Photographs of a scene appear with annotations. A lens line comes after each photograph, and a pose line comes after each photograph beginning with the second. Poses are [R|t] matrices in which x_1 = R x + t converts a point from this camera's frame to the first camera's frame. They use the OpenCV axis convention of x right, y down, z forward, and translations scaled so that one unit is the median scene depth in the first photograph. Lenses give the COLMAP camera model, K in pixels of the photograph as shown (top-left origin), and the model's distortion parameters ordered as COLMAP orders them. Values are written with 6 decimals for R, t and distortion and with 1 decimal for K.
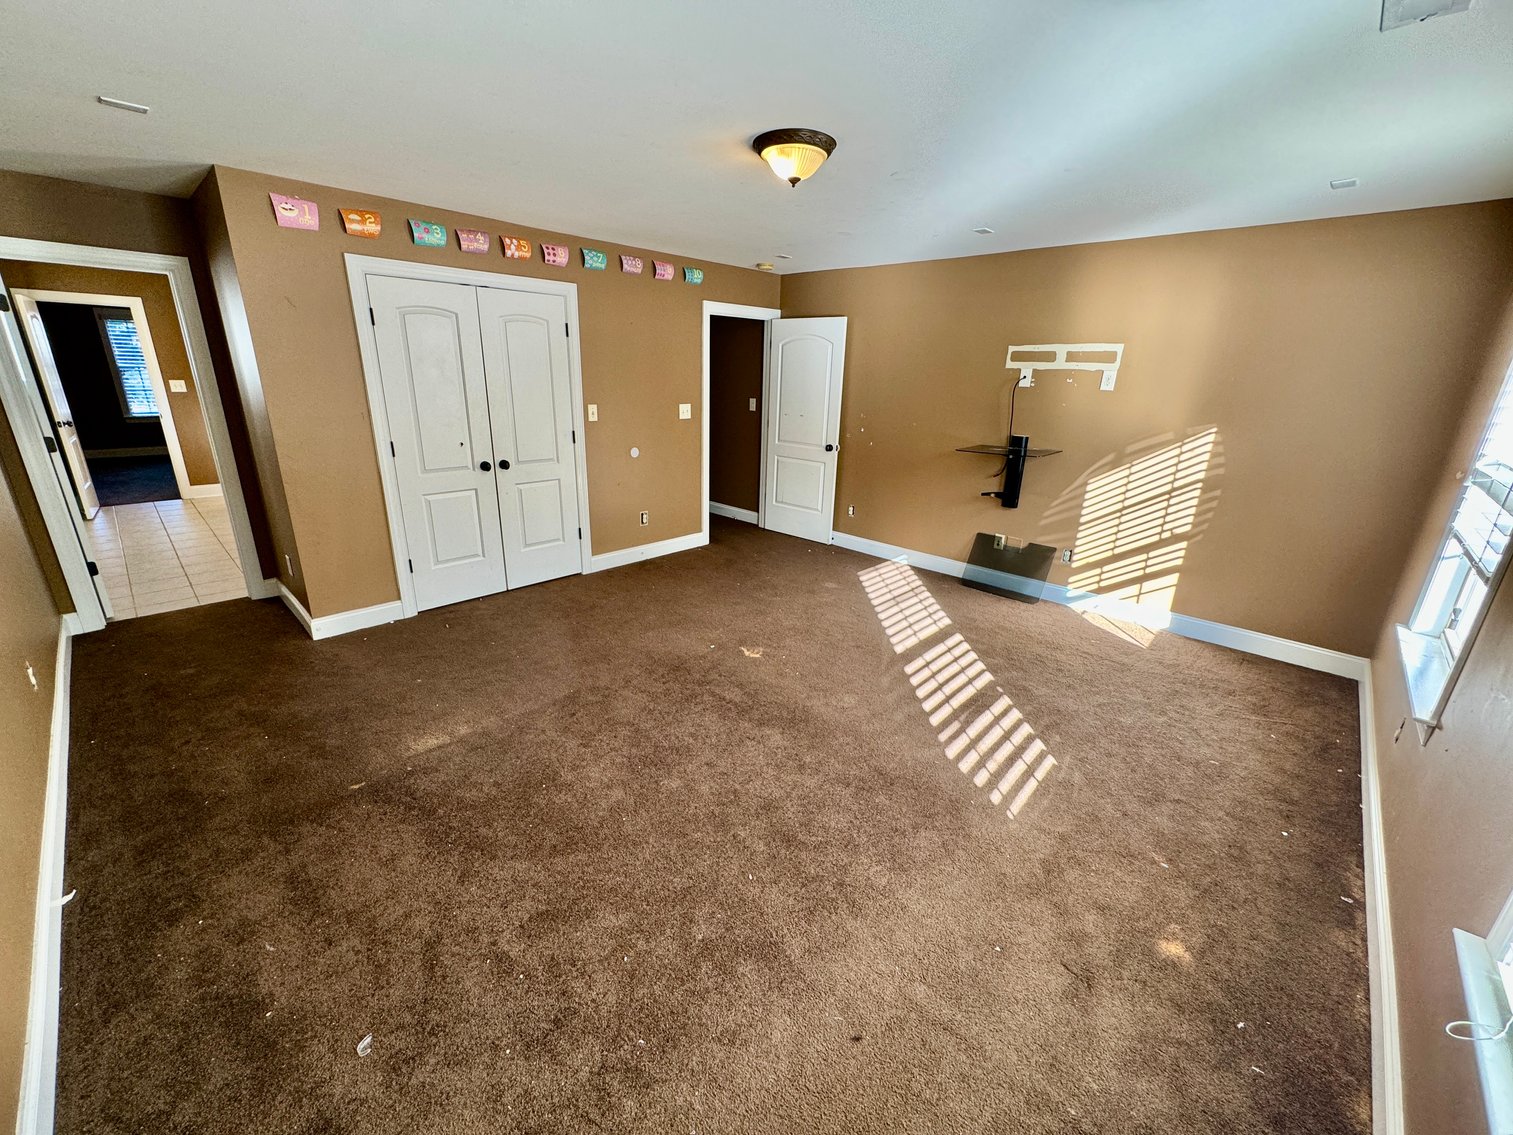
lens RADIAL K [[602.0, 0, 755.4], [0, 602.0, 566.4], [0, 0, 1]] dist [-0.001622, -0.000130]
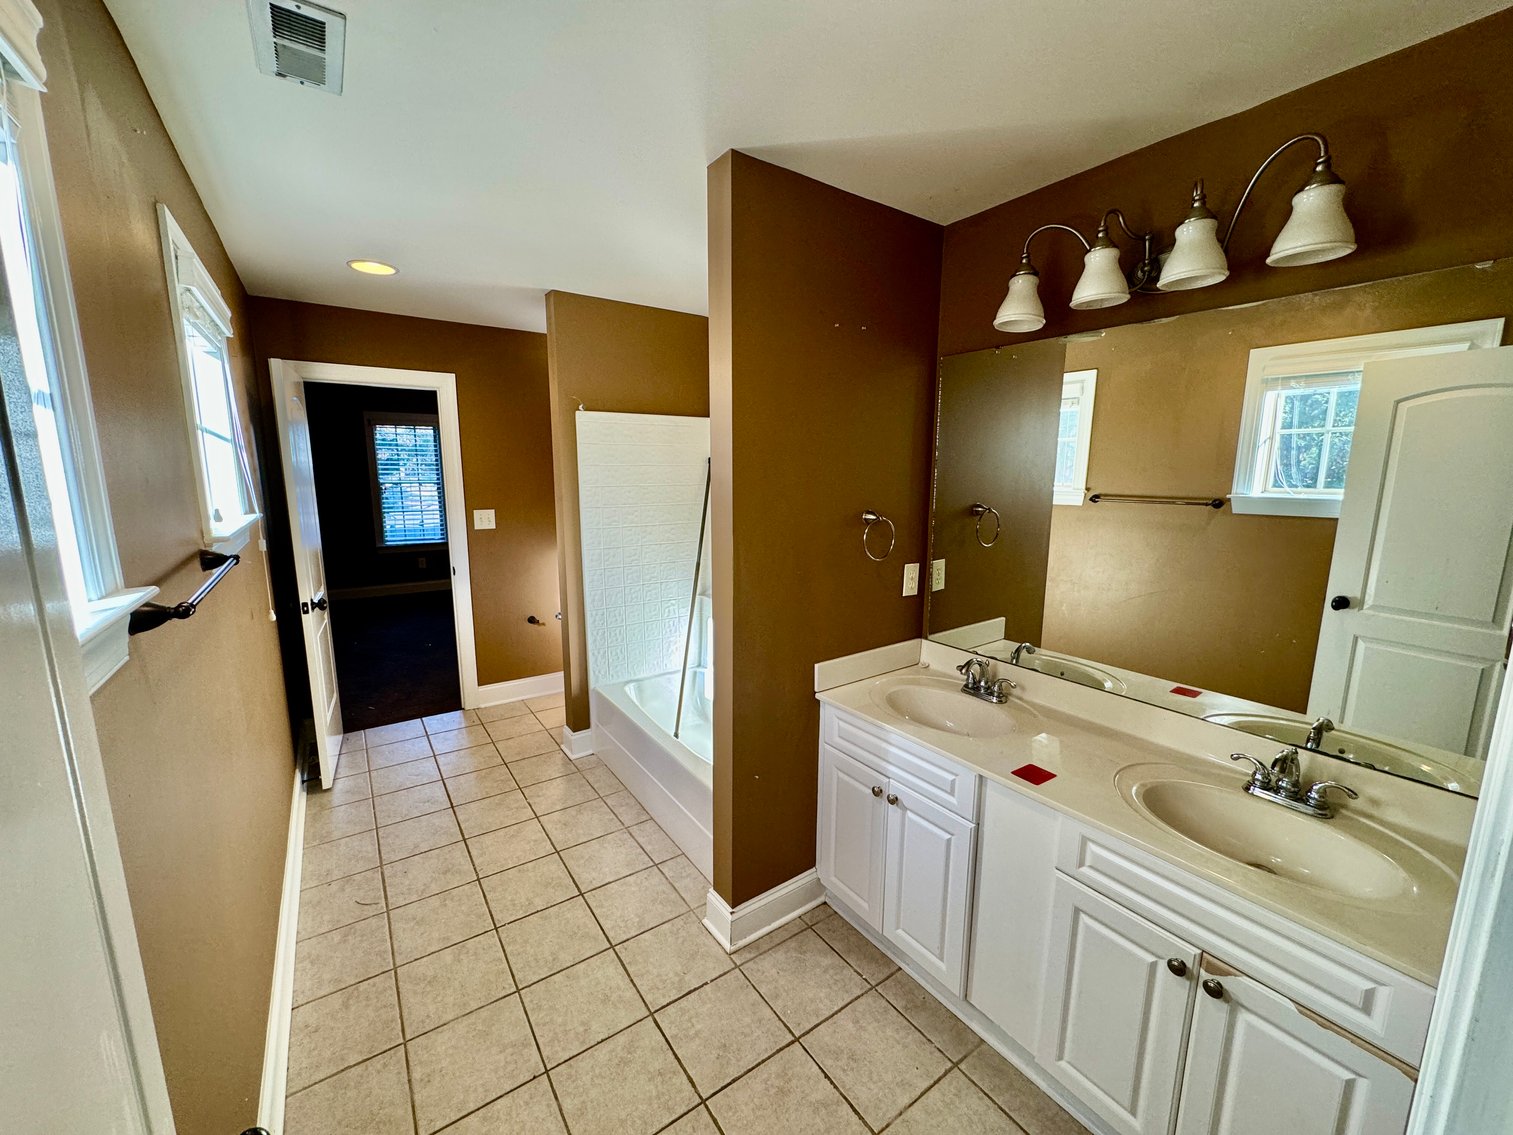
lens RADIAL K [[602.0, 0, 757.0], [0, 602.0, 569.7], [0, 0, 1]] dist [-0.001622, -0.000130]
pose [[0.979461, 0.006922, -0.201513, -0.609019], [-0.038950, 0.987082, -0.155410, -0.178664], [0.197834, 0.160067, 0.967078, 0.517133]]
